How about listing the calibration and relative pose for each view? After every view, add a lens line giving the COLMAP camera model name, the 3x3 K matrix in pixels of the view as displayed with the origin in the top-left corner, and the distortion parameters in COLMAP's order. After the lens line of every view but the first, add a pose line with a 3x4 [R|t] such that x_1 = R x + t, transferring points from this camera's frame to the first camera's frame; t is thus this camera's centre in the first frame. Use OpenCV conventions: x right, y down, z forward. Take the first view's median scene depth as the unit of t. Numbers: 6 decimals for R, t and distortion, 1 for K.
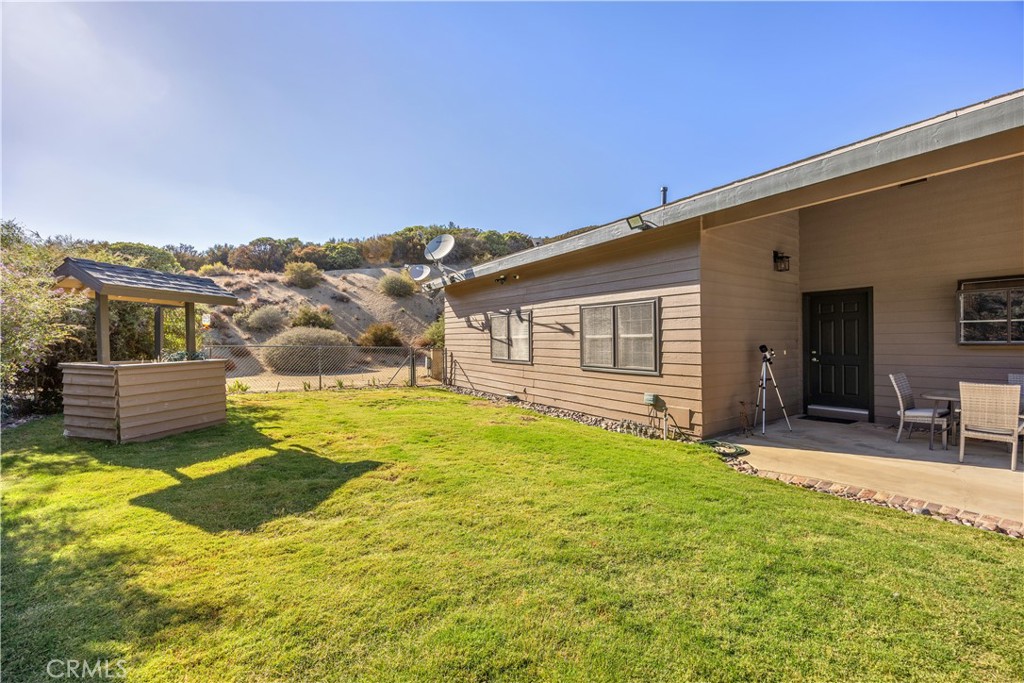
lens RADIAL K [[432.9, 0, 511.6], [0, 432.9, 344.8], [0, 0, 1]] dist [-0.002337, -0.000150]
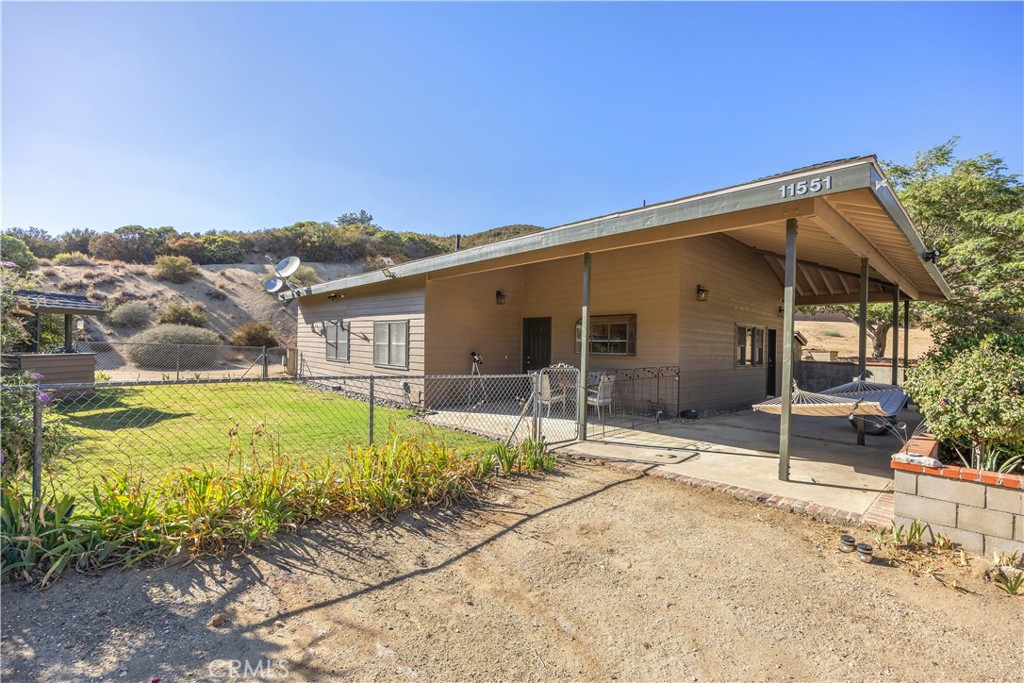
lens RADIAL K [[468.7, 0, 513.6], [0, 468.7, 342.2], [0, 0, 1]] dist [-0.008609, 0.000228]
pose [[0.985436, 0.026089, 0.168032, 0.137252], [-0.024365, 0.999627, -0.012317, -0.005529], [-0.168291, 0.008043, 0.985705, -0.231884]]
